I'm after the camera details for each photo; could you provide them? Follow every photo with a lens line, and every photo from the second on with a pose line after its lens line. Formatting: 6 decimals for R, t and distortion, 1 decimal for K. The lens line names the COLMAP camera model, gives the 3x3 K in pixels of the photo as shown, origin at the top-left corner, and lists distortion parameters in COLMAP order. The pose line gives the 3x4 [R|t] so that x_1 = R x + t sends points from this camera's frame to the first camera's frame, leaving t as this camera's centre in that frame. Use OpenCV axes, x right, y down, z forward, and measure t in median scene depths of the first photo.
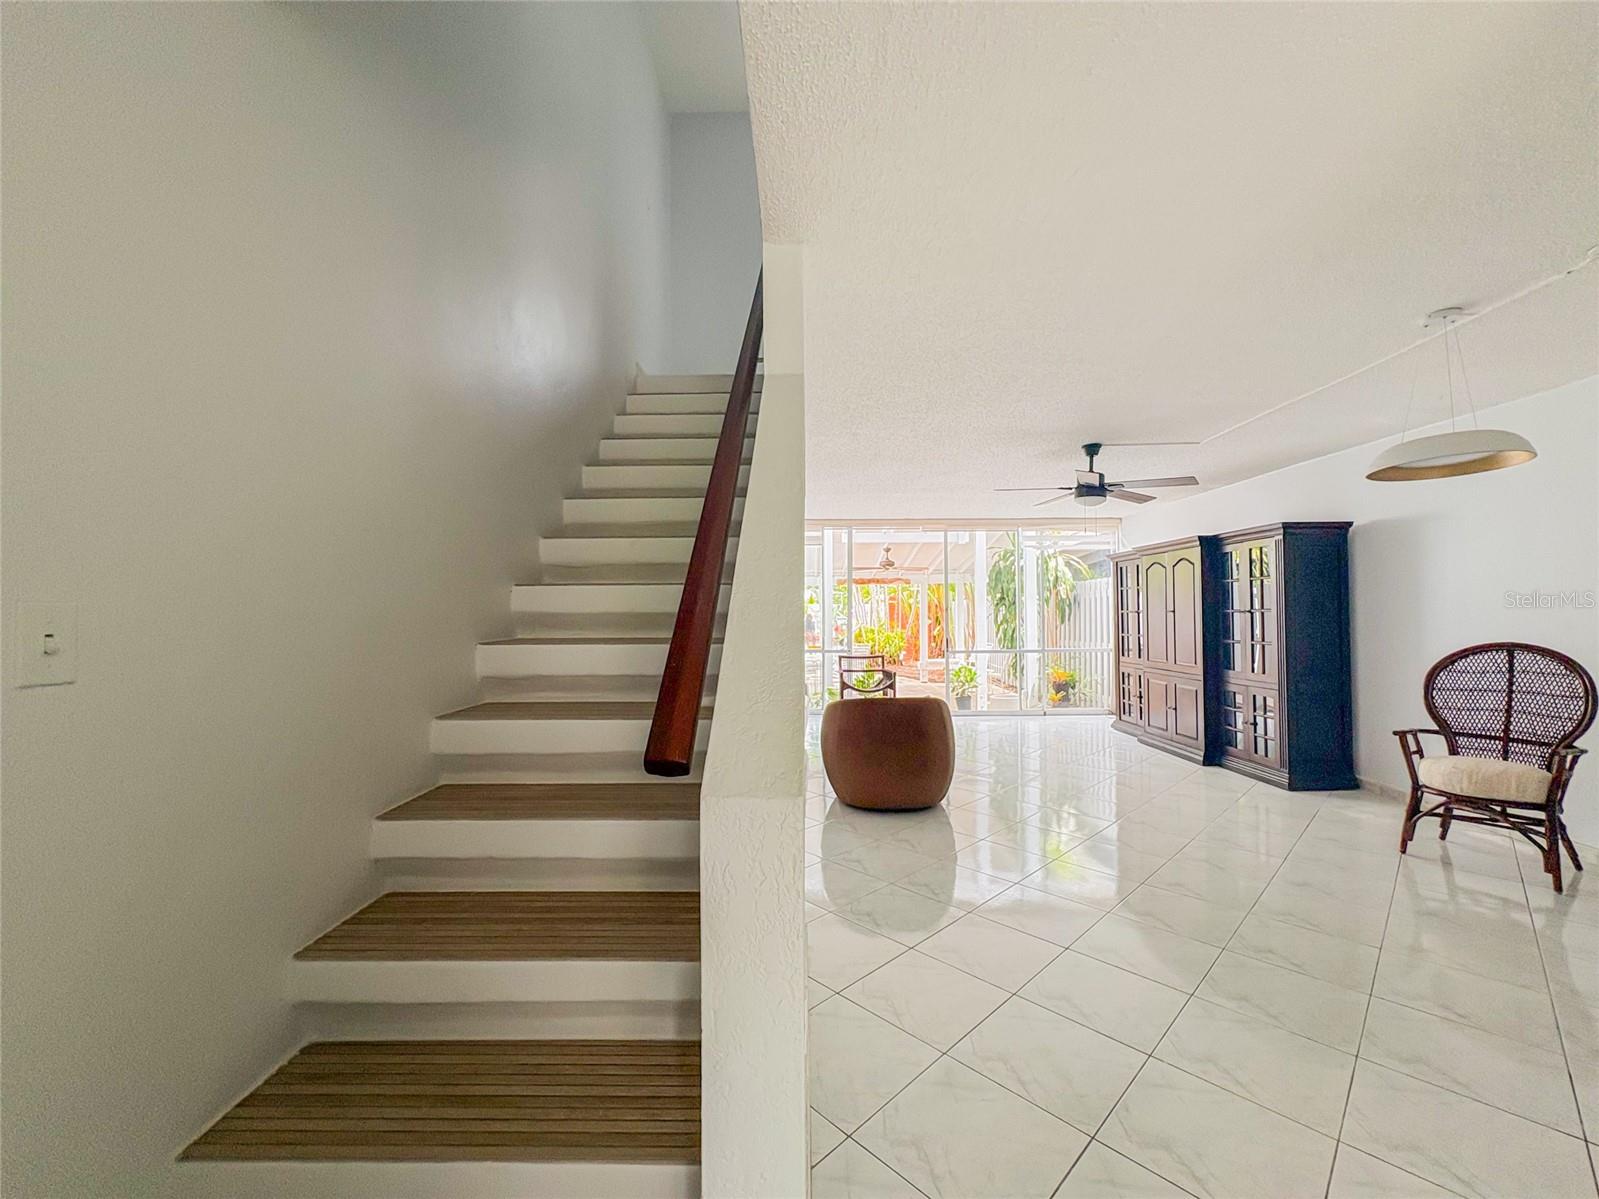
lens RADIAL K [[656.7, 0, 795.4], [0, 656.7, 599.9], [0, 0, 1]] dist [-0.004536, 0.000998]
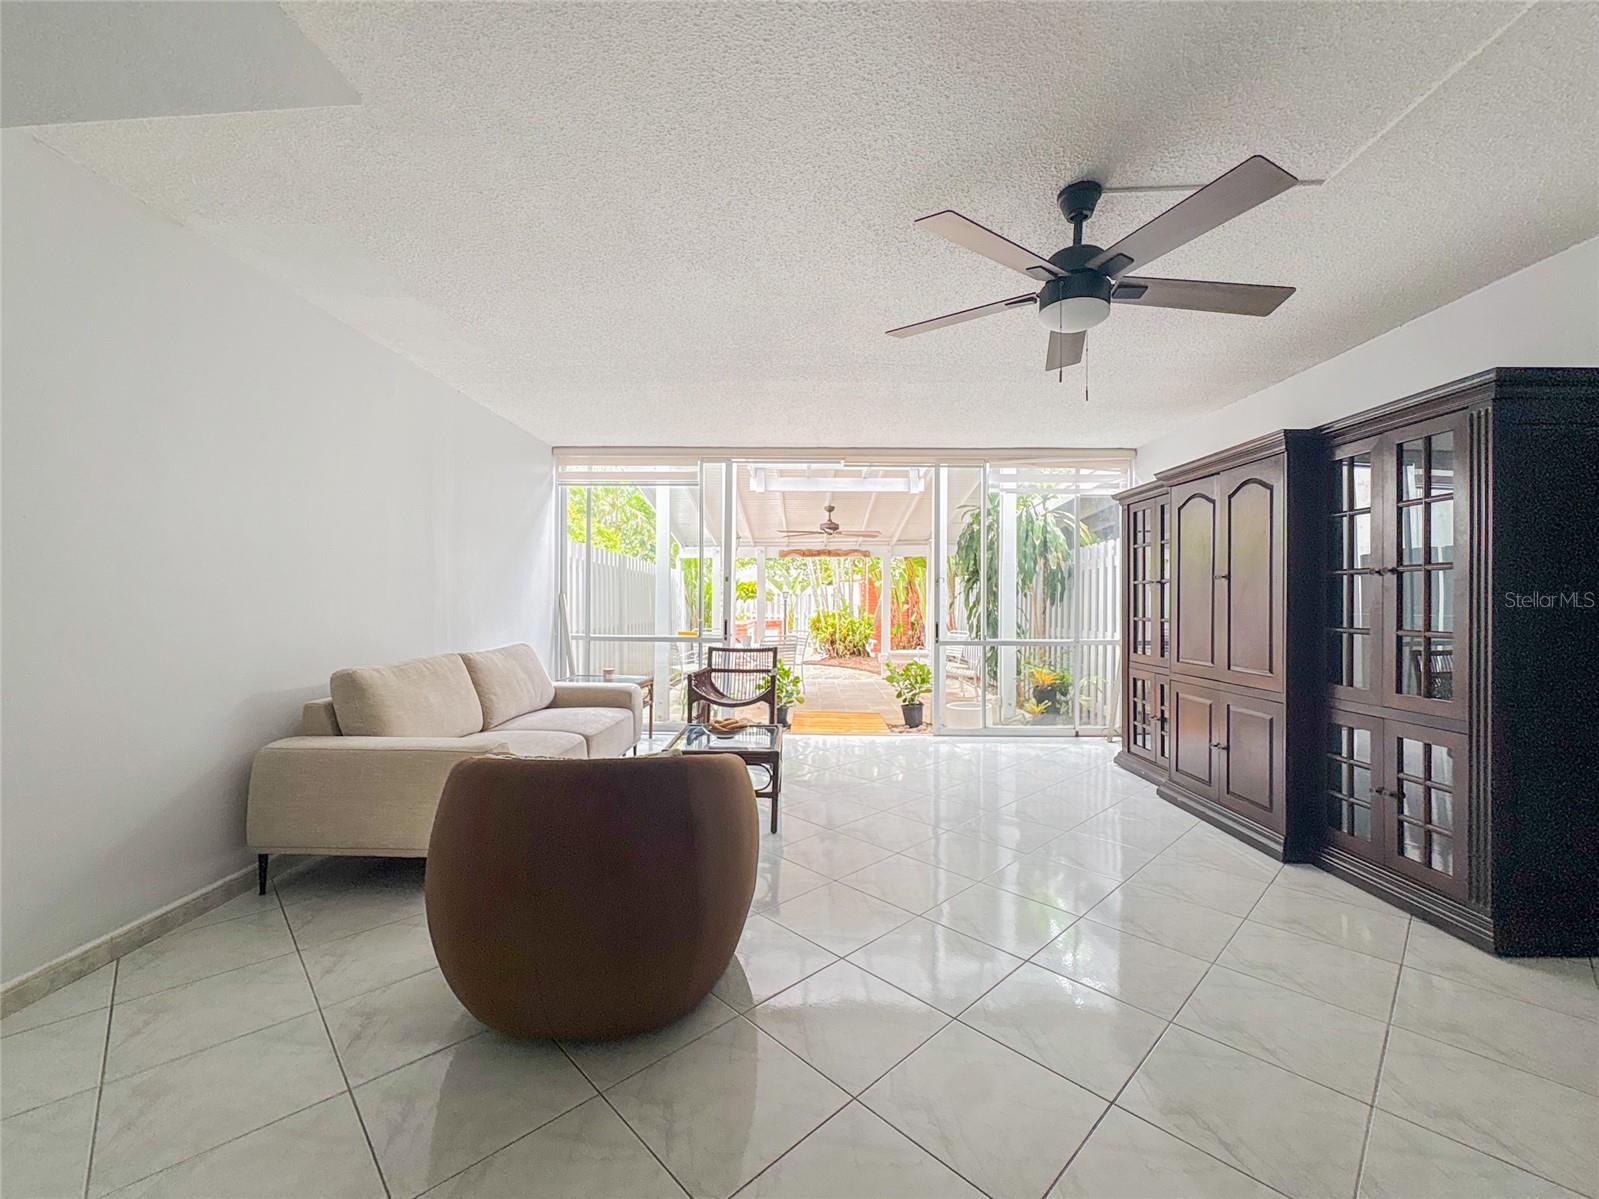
lens RADIAL K [[656.7, 0, 803.6], [0, 656.7, 598.1], [0, 0, 1]] dist [-0.004536, 0.000998]
pose [[0.999955, 0.009480, -0.000868, 0.171549], [-0.009463, 0.999802, 0.017477, 0.023706], [0.001033, -0.017468, 0.999847, 0.352227]]
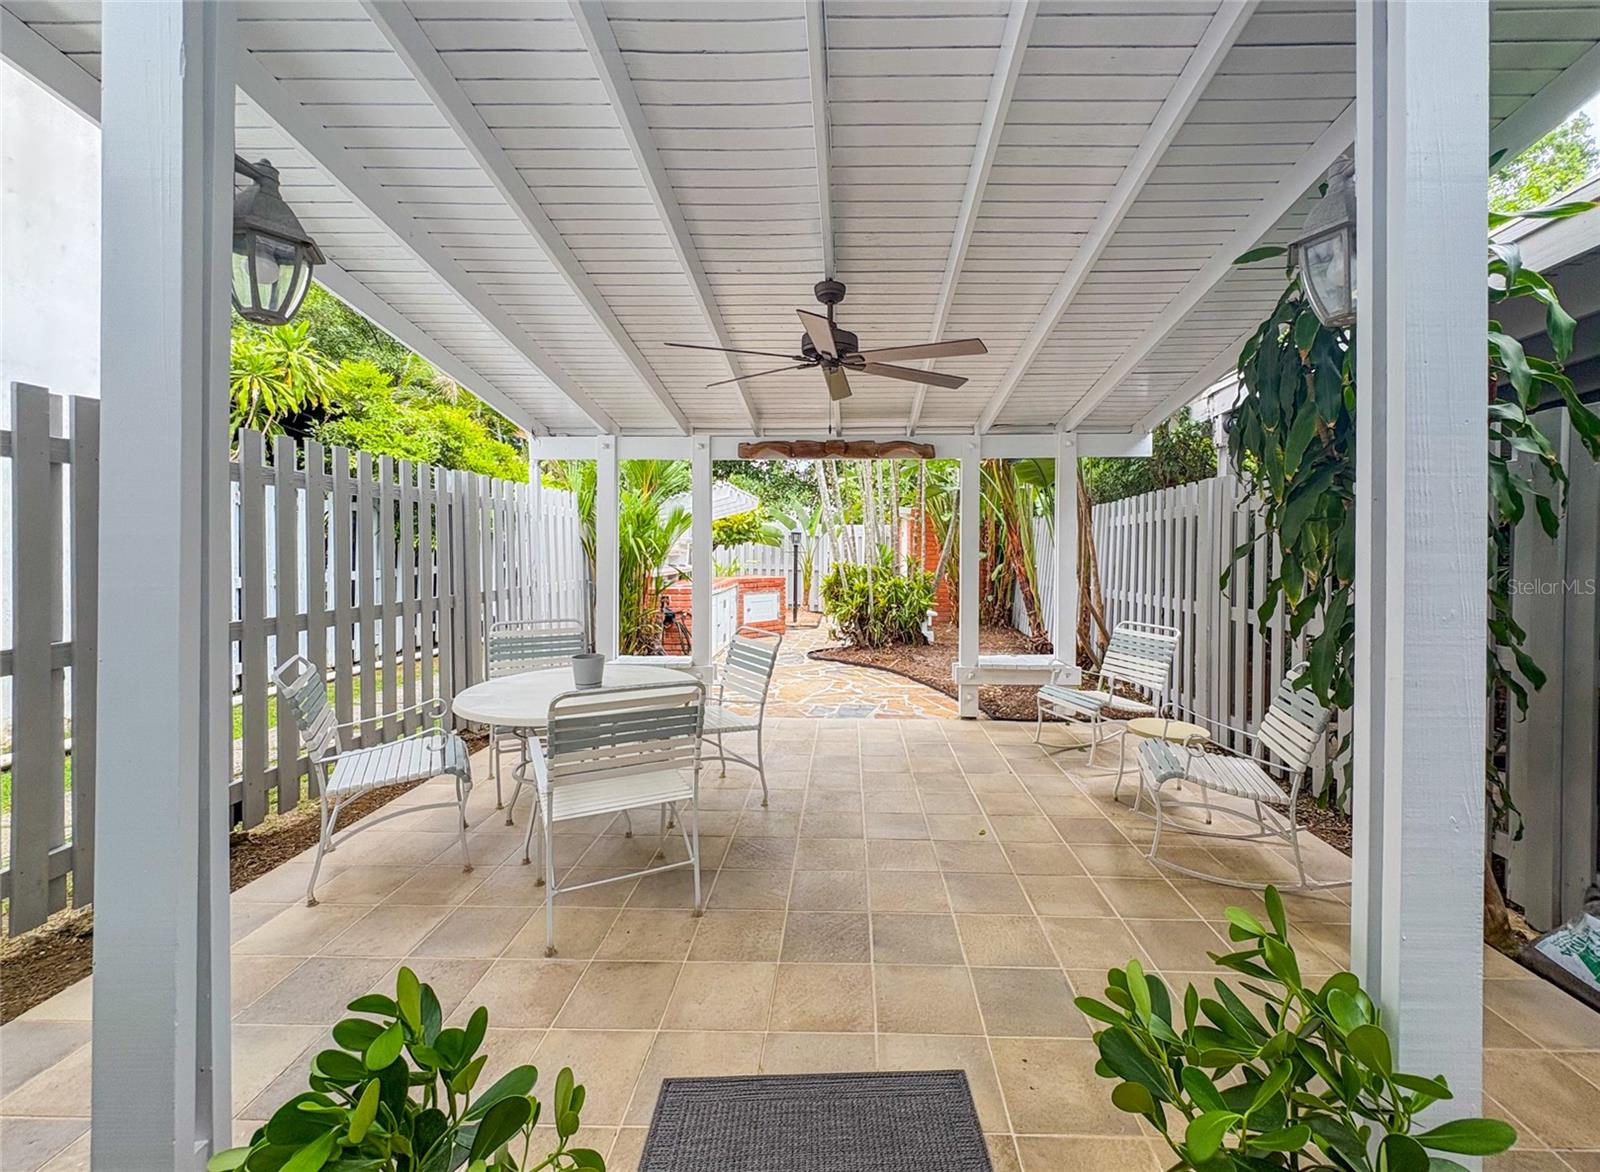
lens RADIAL K [[657.1, 0, 852.7], [0, 657.1, 552.4], [0, 0, 1]] dist [-0.004536, 0.000998]
pose [[0.999863, 0.016259, 0.003043, 0.230631], [-0.016359, 0.999191, 0.036744, 0.030890], [-0.002443, -0.036788, 0.999320, 1.121446]]
